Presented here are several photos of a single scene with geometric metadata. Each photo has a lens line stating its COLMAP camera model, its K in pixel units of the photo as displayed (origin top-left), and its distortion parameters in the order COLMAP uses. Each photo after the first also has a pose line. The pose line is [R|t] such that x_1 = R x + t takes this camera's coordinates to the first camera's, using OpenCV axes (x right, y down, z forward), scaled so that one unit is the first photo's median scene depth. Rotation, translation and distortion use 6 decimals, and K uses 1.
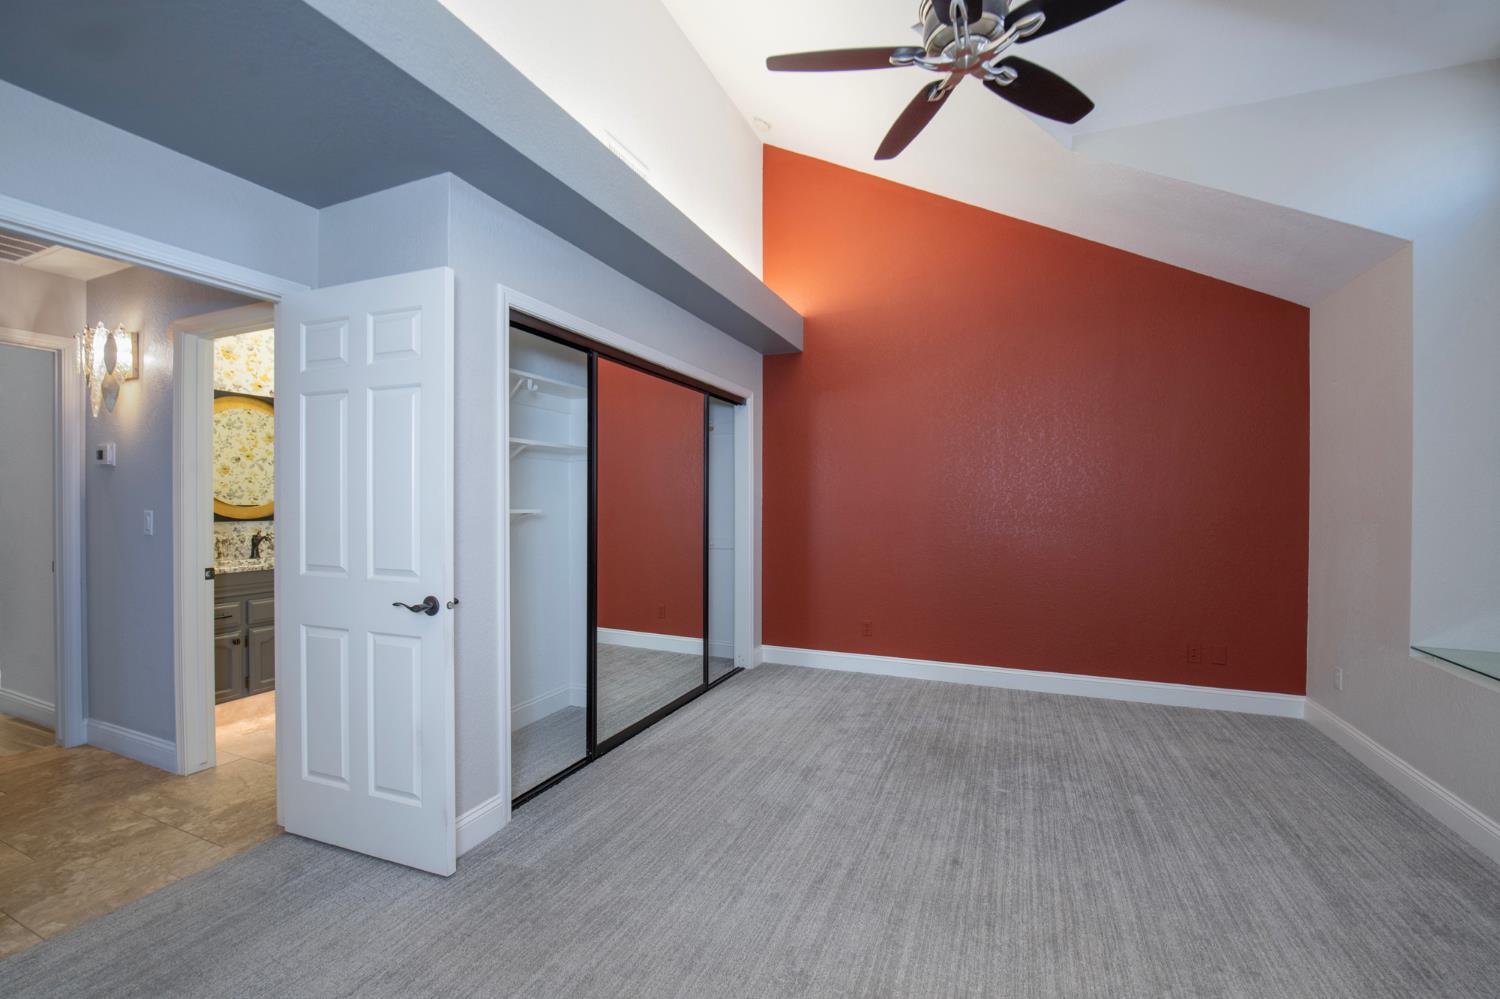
lens RADIAL K [[643.5, 0, 750.0], [0, 643.5, 499.5], [0, 0, 1]] dist [-0.011854, -0.000119]
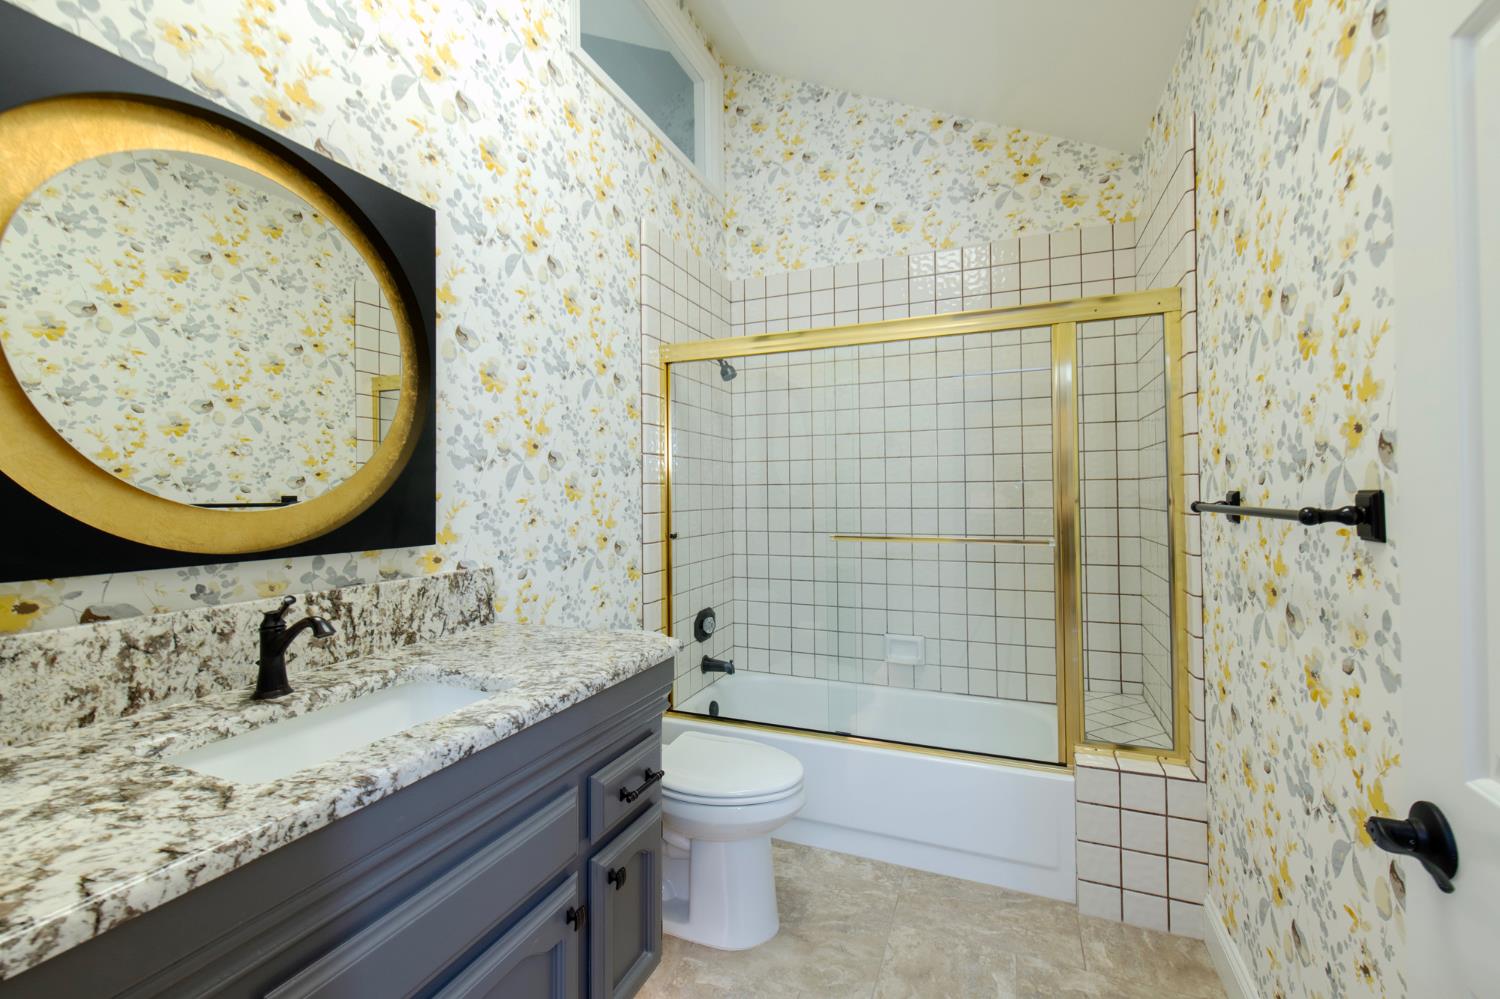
lens RADIAL K [[701.6, 0, 794.0], [0, 701.6, 480.4], [0, 0, 1]] dist [-0.000565, -0.000511]
pose [[0.999729, -0.006777, 0.022260, -0.692030], [0.007152, 0.999833, -0.016798, 0.006217], [-0.022143, 0.016953, 0.999611, 0.860233]]
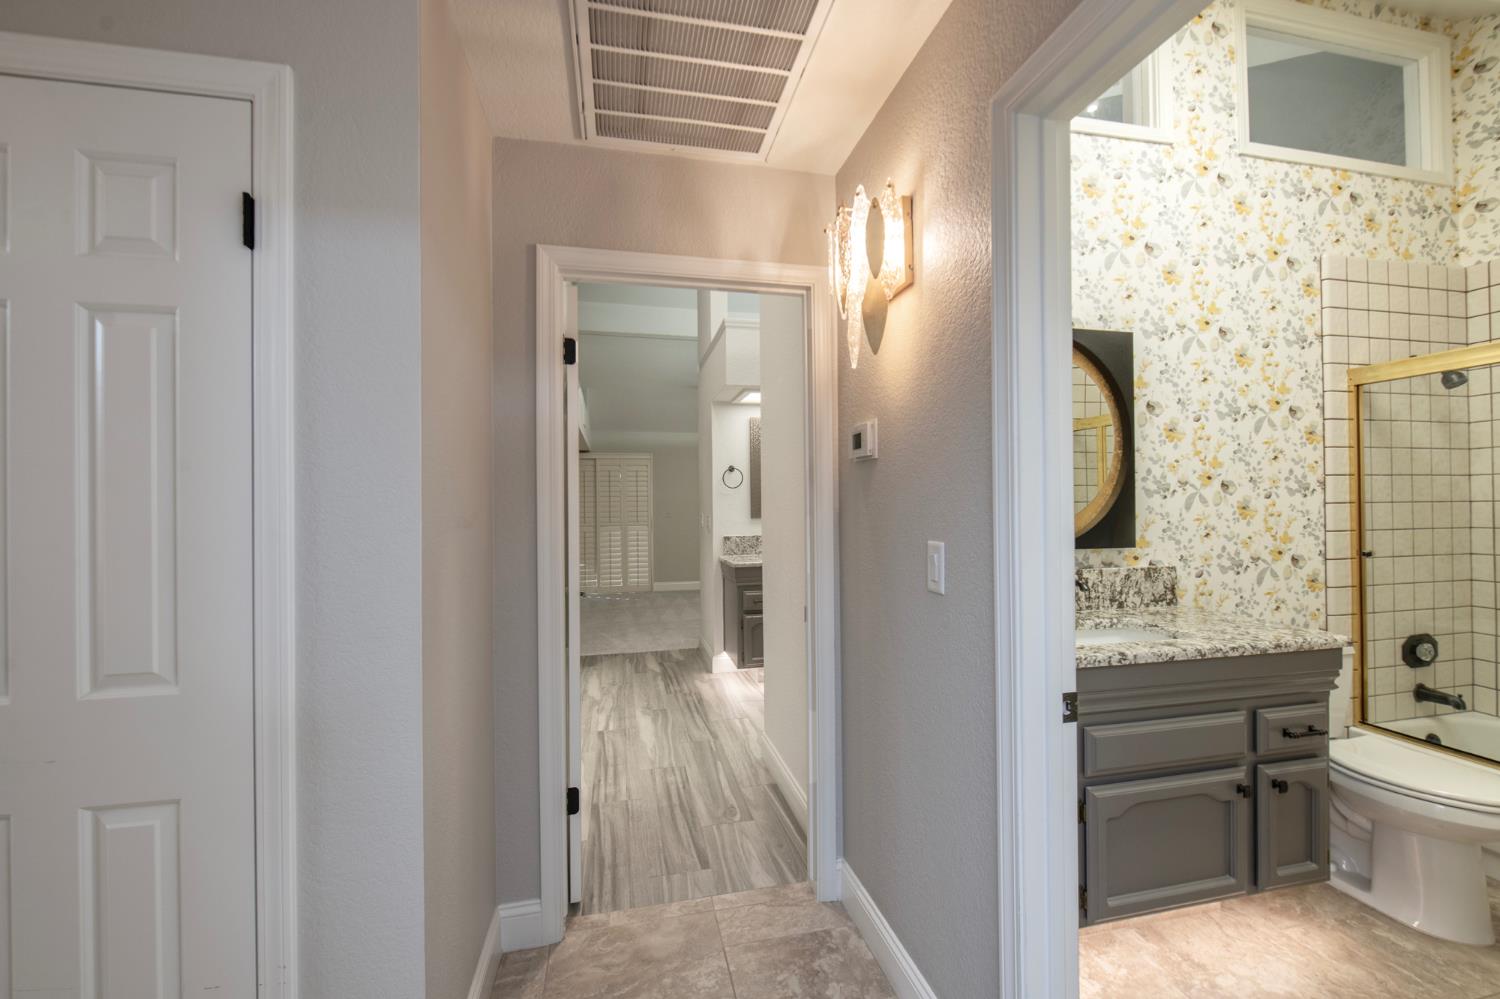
lens RADIAL K [[649.0, 0, 728.9], [0, 649.0, 498.3], [0, 0, 1]] dist [0.000534, -0.000738]
pose [[0.569364, -0.009782, -0.822027, -0.590152], [0.005049, 0.999952, -0.008402, -0.011120], [0.822070, 0.000634, 0.569386, 0.552122]]
